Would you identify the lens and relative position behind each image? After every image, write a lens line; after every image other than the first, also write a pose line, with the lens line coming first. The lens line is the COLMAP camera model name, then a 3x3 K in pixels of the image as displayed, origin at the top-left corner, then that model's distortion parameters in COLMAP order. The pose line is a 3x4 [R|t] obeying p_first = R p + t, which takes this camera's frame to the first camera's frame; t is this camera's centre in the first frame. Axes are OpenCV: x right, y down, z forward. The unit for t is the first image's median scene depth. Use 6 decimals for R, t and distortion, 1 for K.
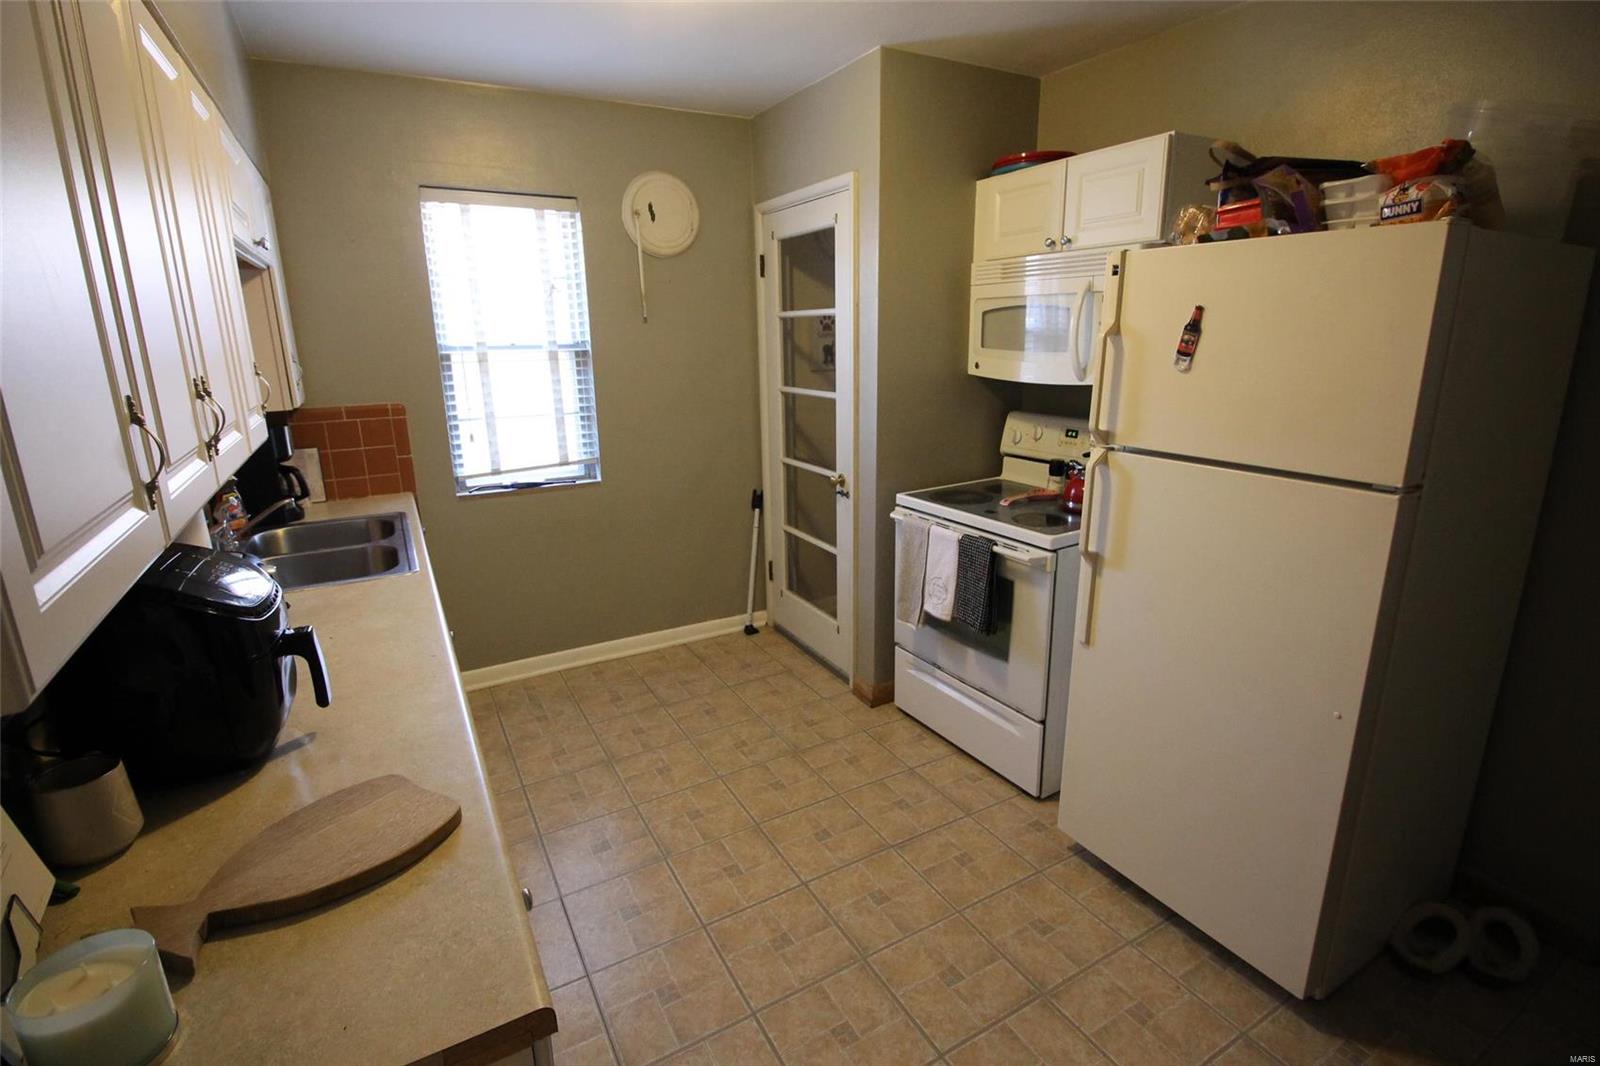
lens RADIAL K [[749.1, 0, 802.7], [0, 749.1, 536.8], [0, 0, 1]] dist [-0.010002, -0.005280]
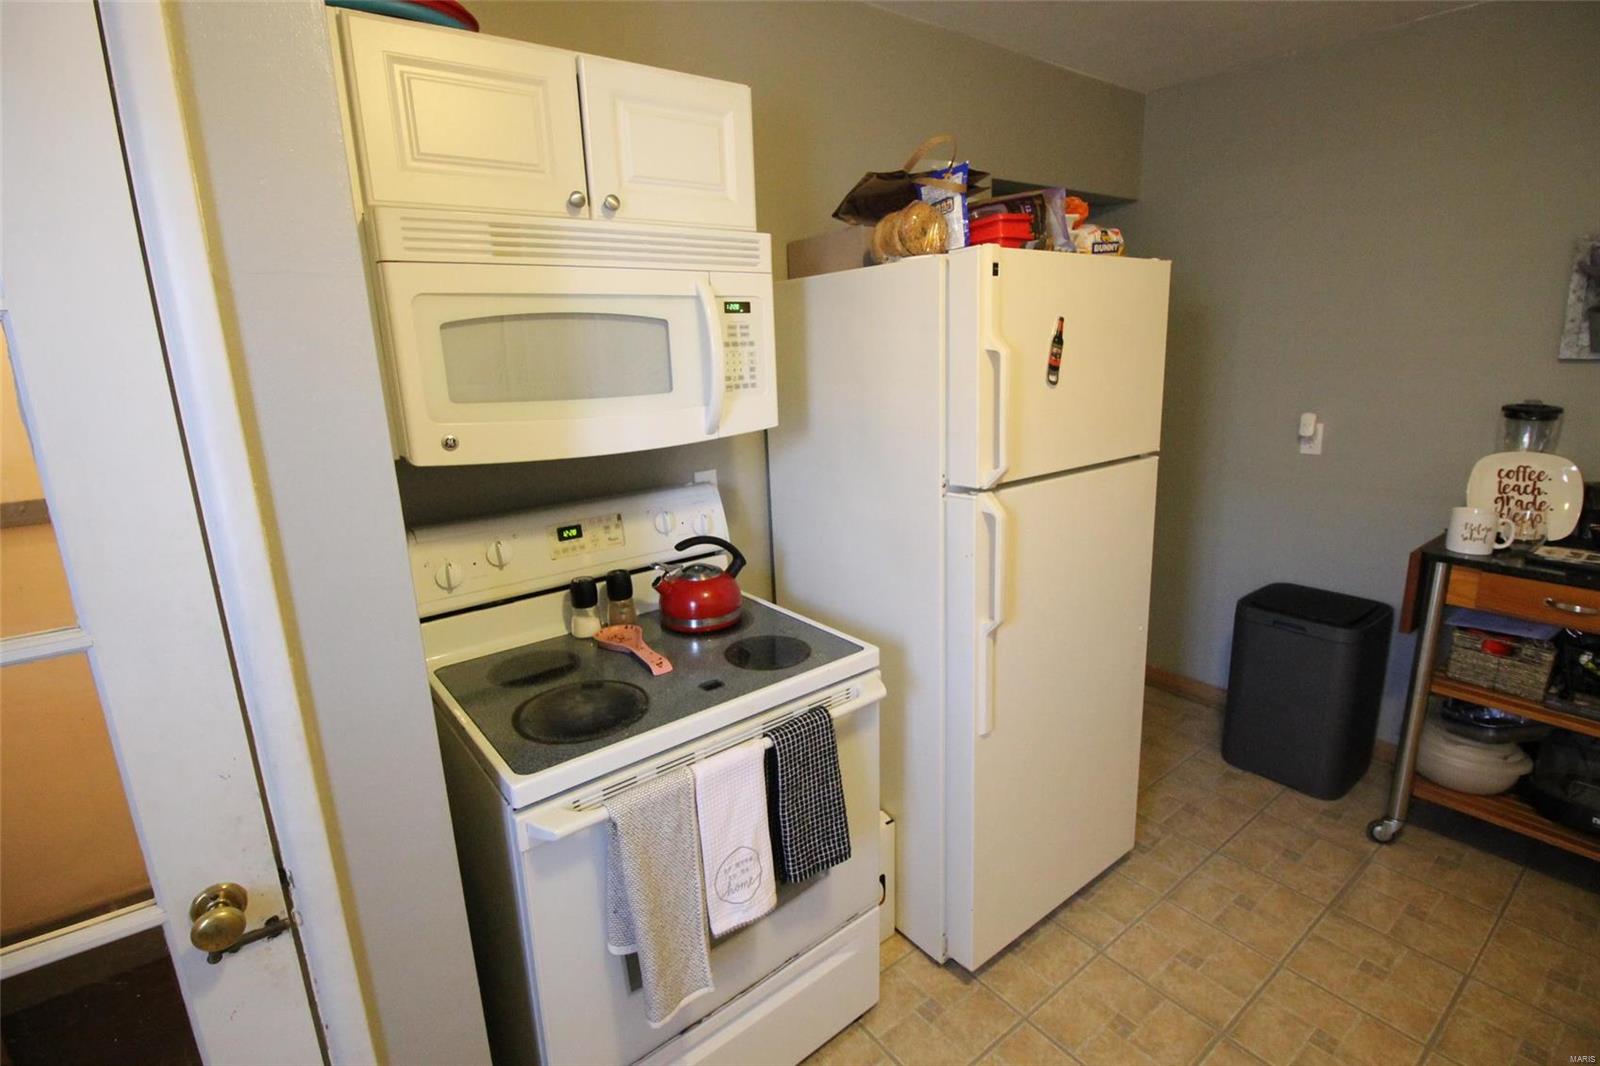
lens RADIAL K [[749.1, 0, 790.8], [0, 749.1, 522.9], [0, 0, 1]] dist [-0.010002, -0.005280]
pose [[-0.130534, -0.208389, 0.969296, -0.263459], [0.298086, 0.924178, 0.238832, -0.258241], [-0.945572, 0.320109, -0.058519, 0.951910]]
